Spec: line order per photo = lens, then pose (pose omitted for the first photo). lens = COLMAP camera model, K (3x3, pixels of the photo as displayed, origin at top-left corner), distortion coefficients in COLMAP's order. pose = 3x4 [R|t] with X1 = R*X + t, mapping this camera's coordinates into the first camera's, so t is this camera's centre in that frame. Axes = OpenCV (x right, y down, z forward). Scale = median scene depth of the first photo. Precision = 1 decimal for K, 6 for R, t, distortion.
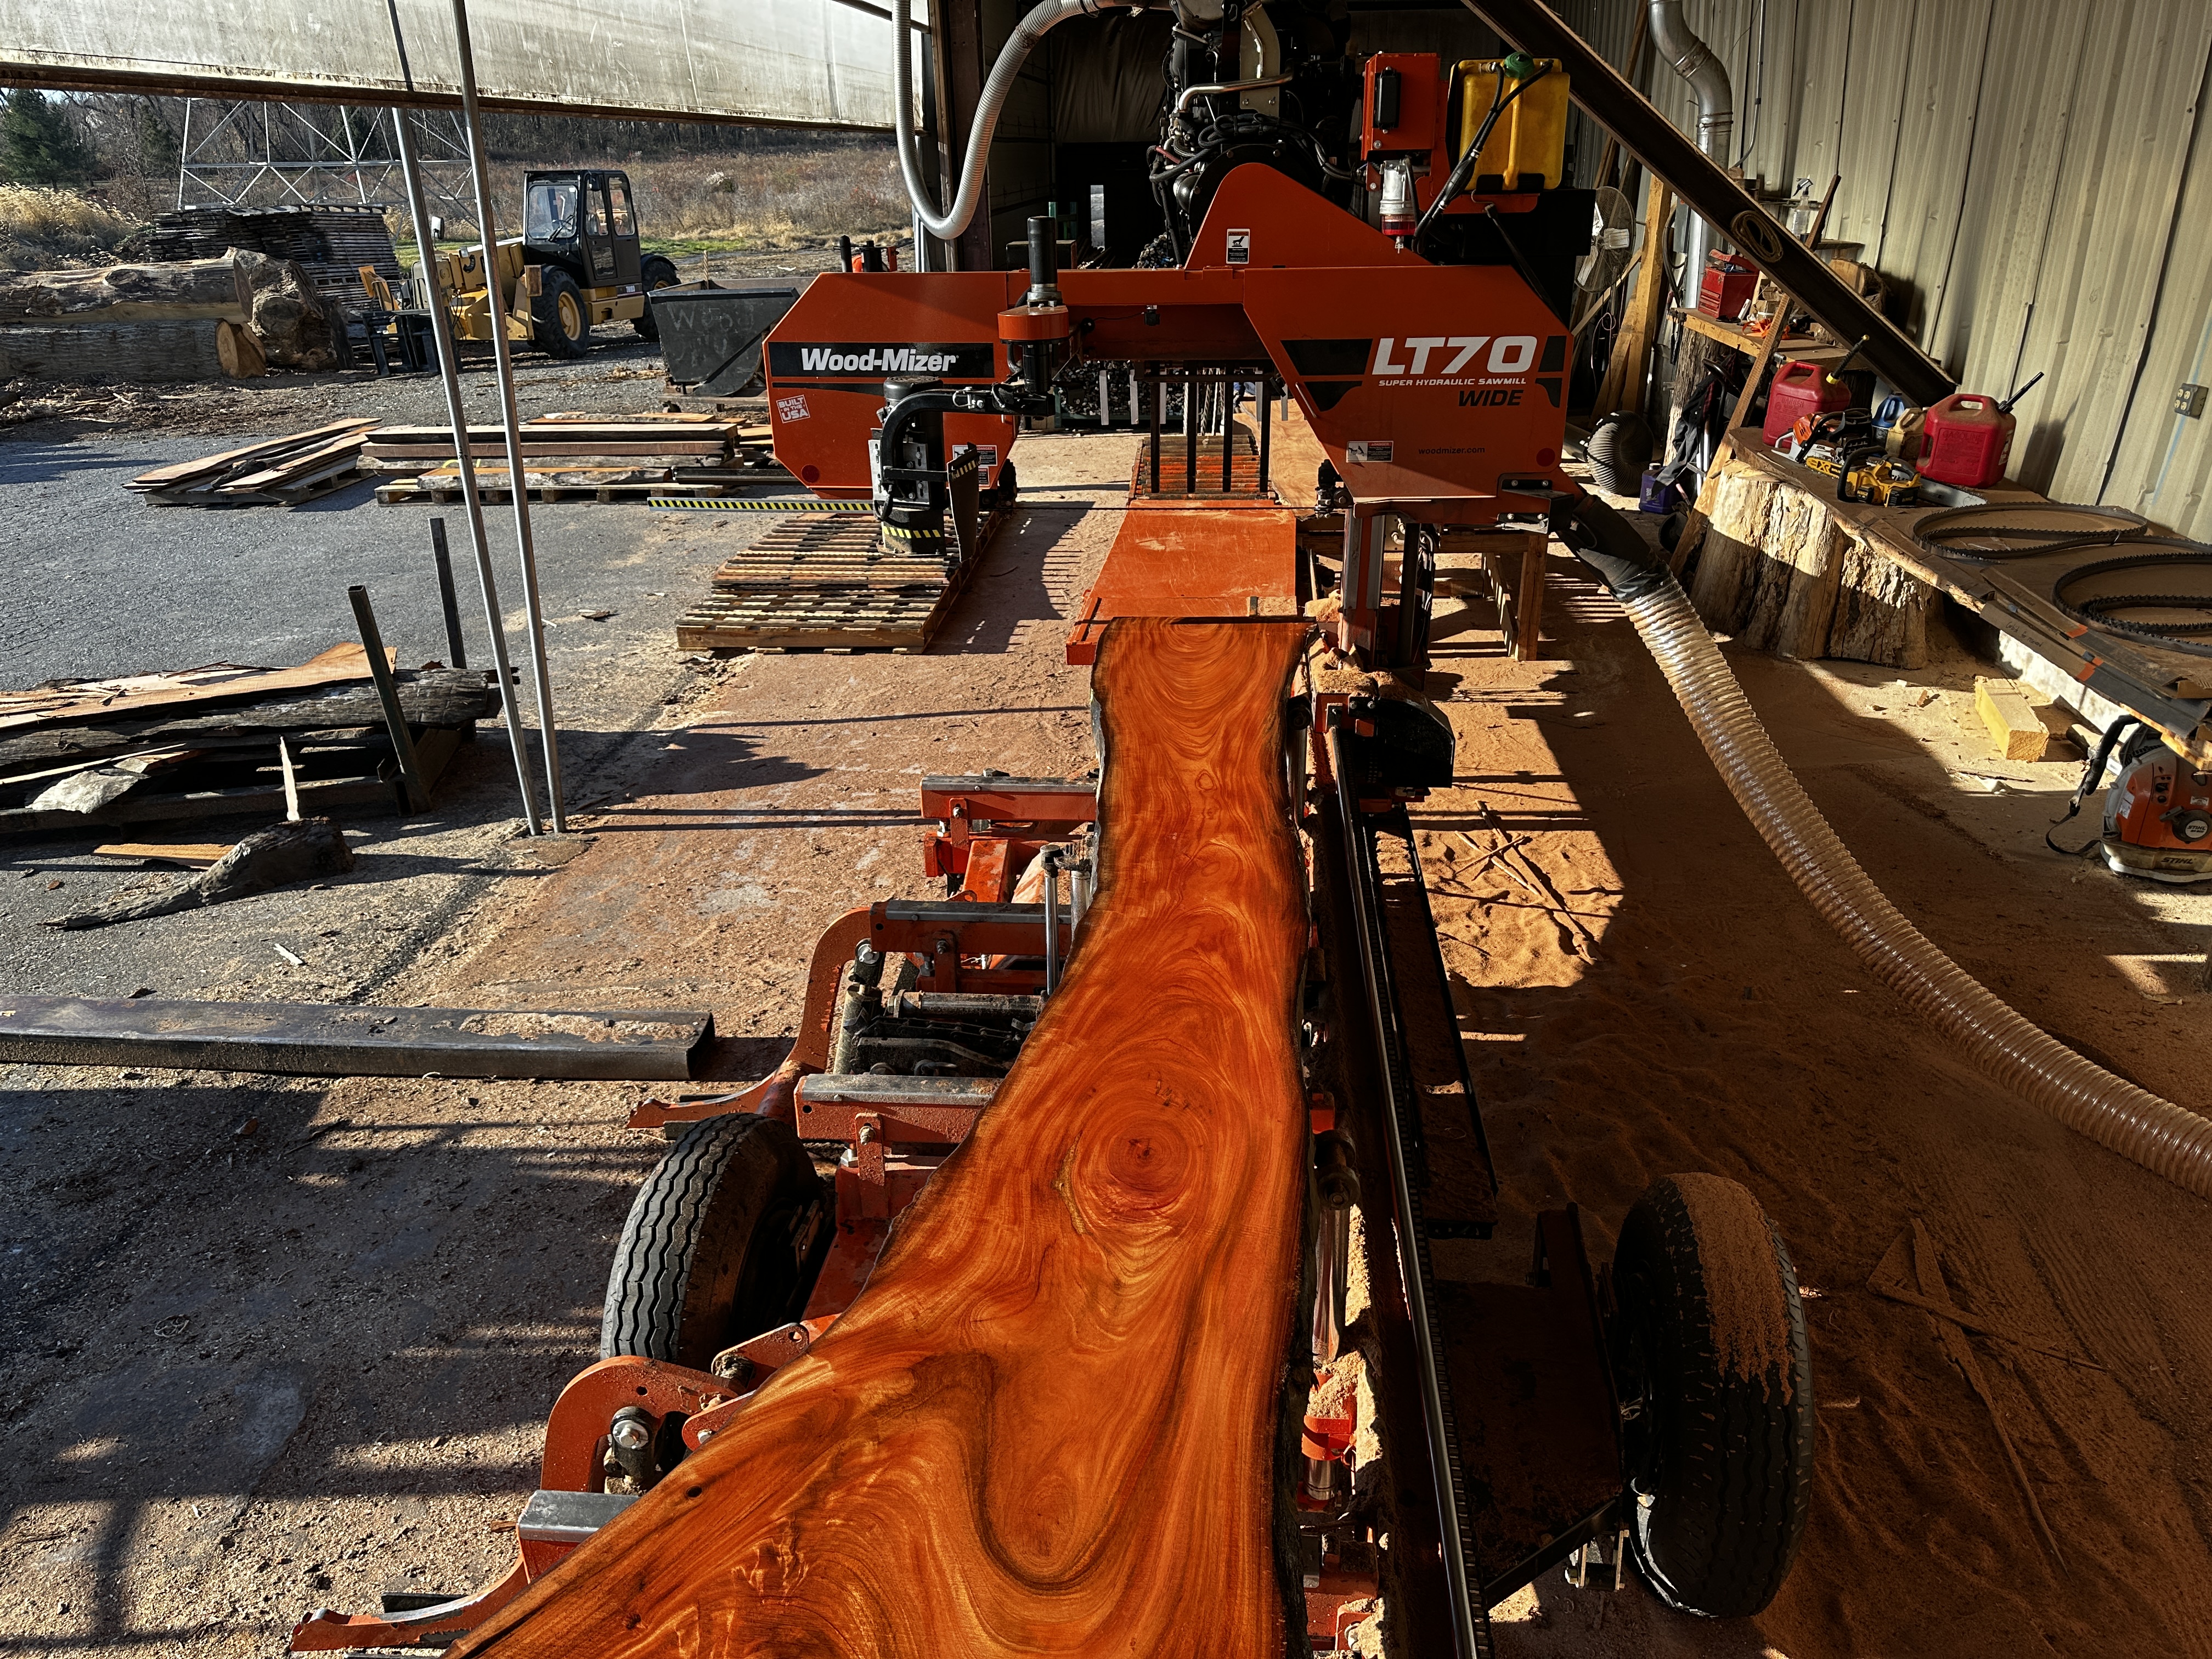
lens RADIAL K [[1545.6, 0, 1106.0], [0, 1545.6, 829.5], [0, 0, 1]] dist [0.053622, -0.060502]
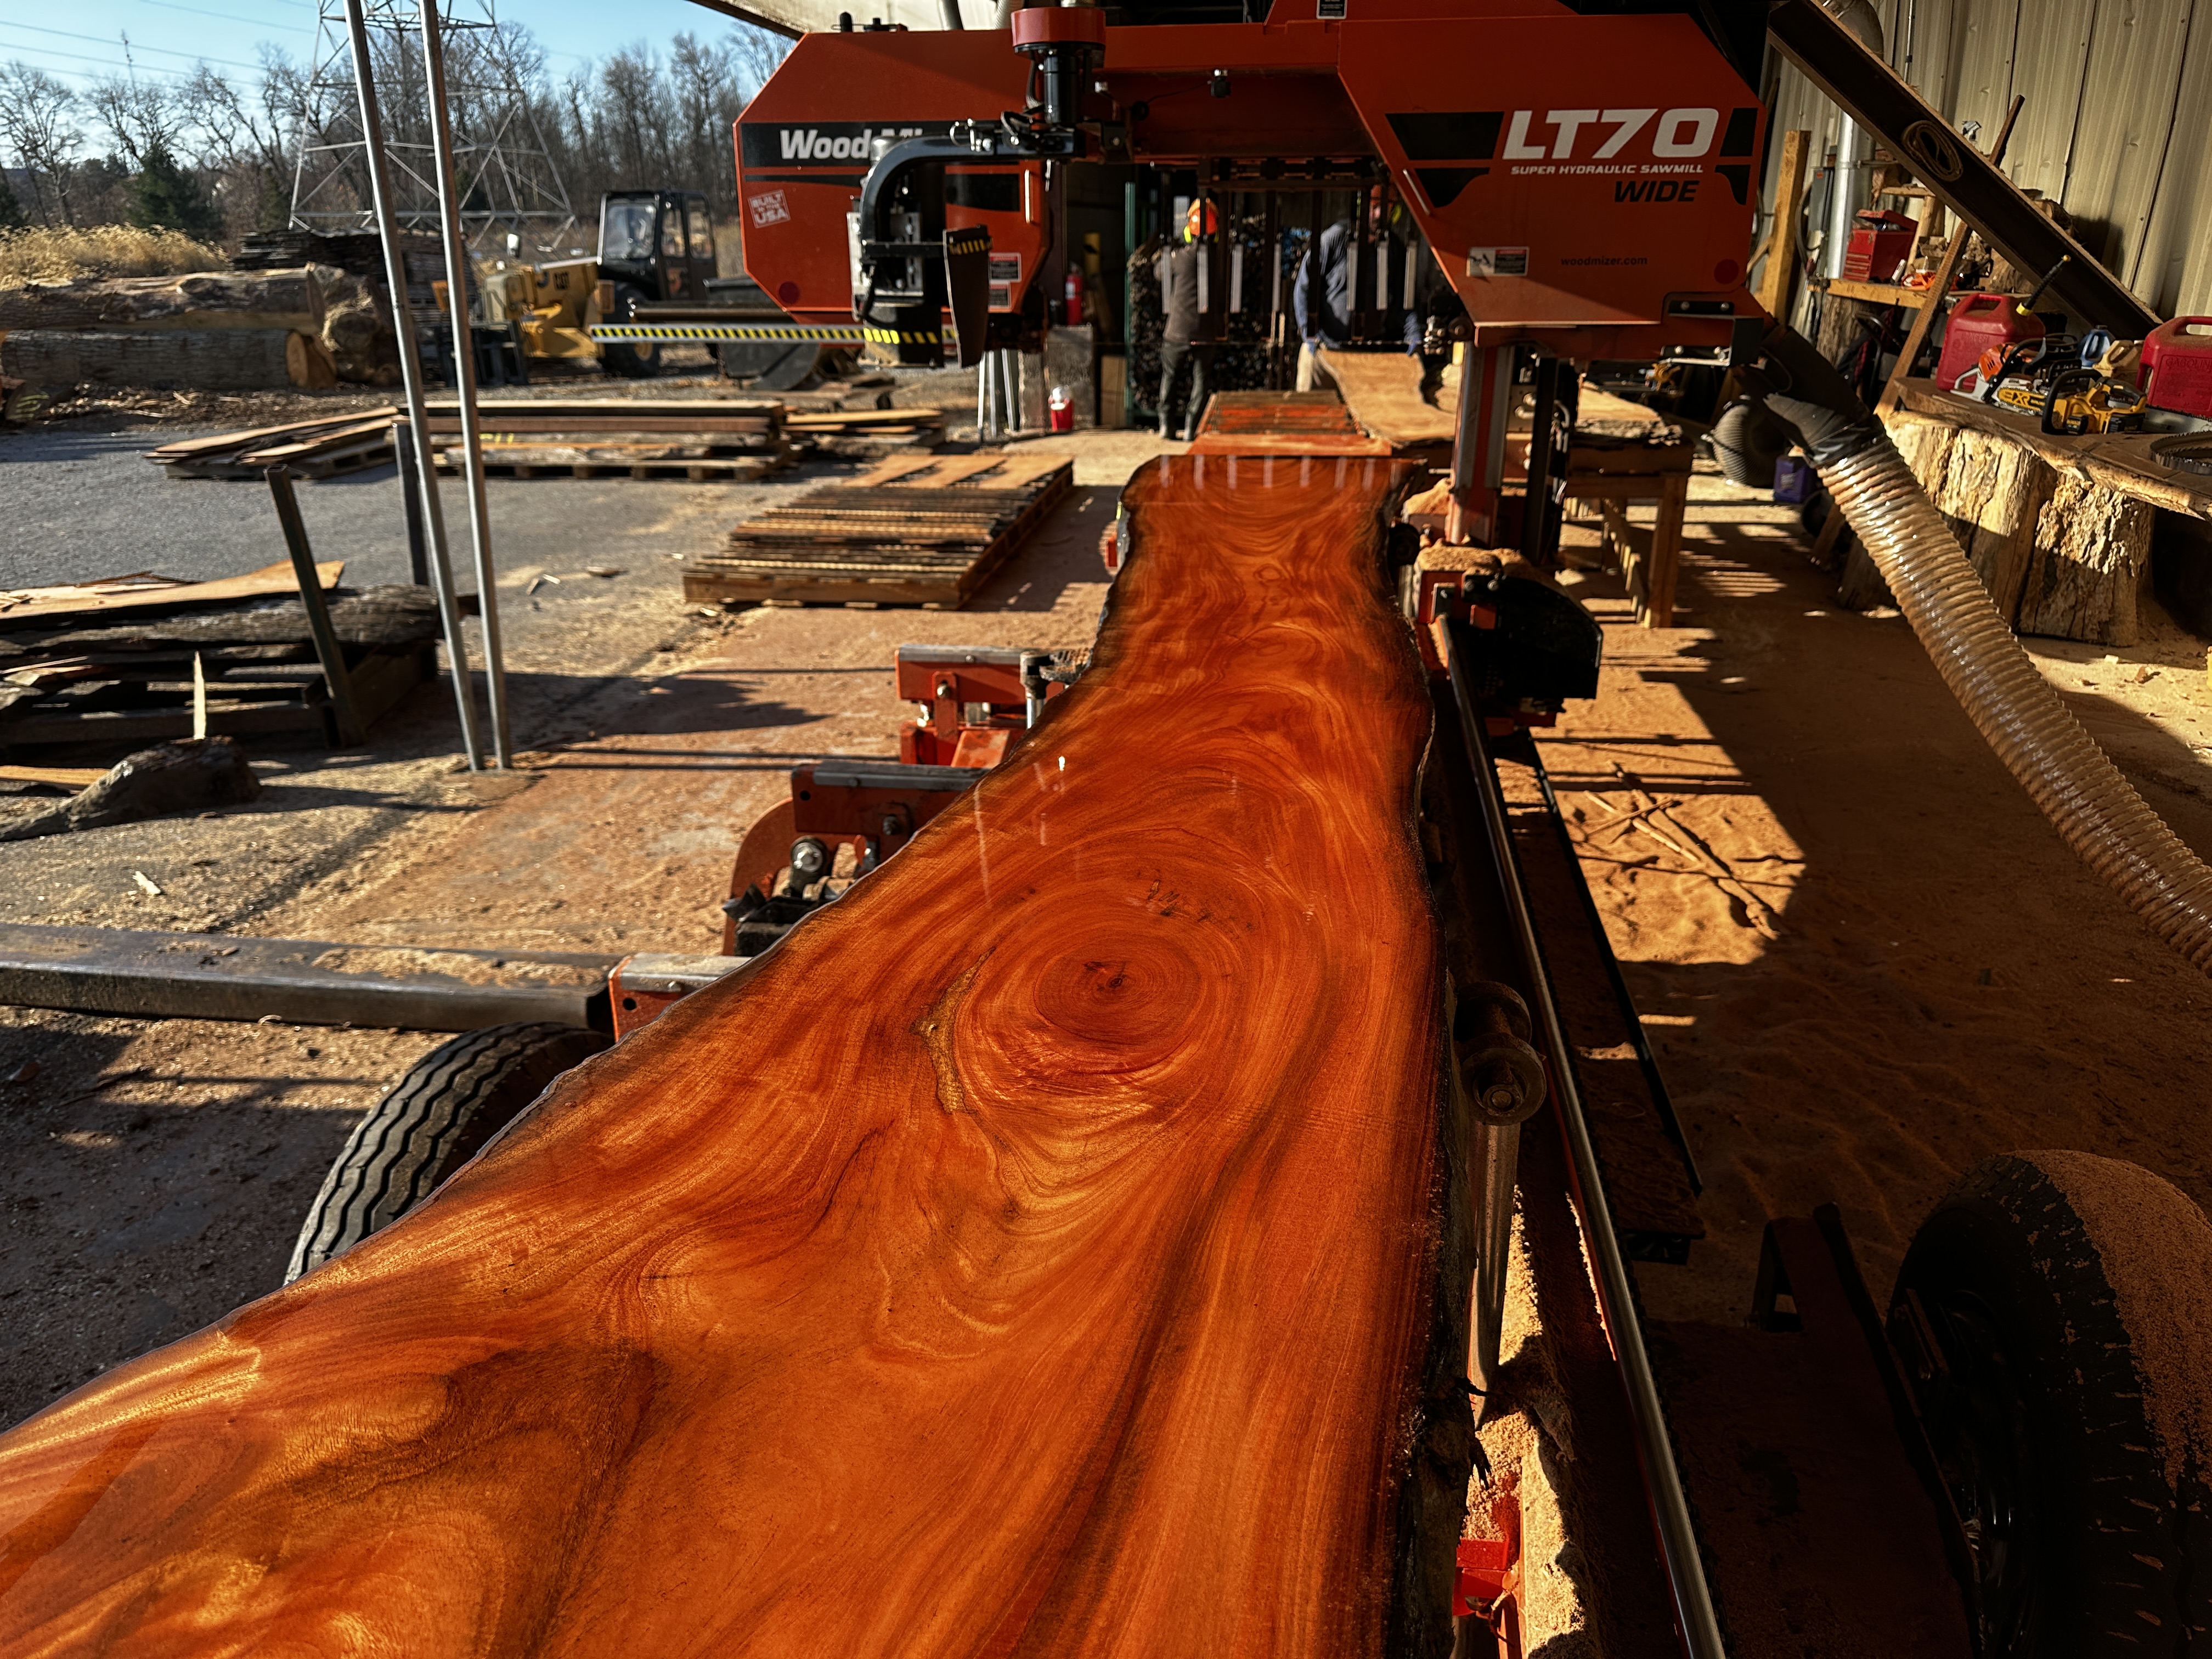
lens RADIAL K [[1589.3, 0, 1104.3], [0, 1589.3, 817.4], [0, 0, 1]] dist [0.006510, -0.008739]
pose [[0.998501, 0.027085, -0.047563, 0.017092], [-0.029233, 0.998556, -0.045077, 0.068308], [0.046273, 0.046400, 0.997851, 0.187489]]
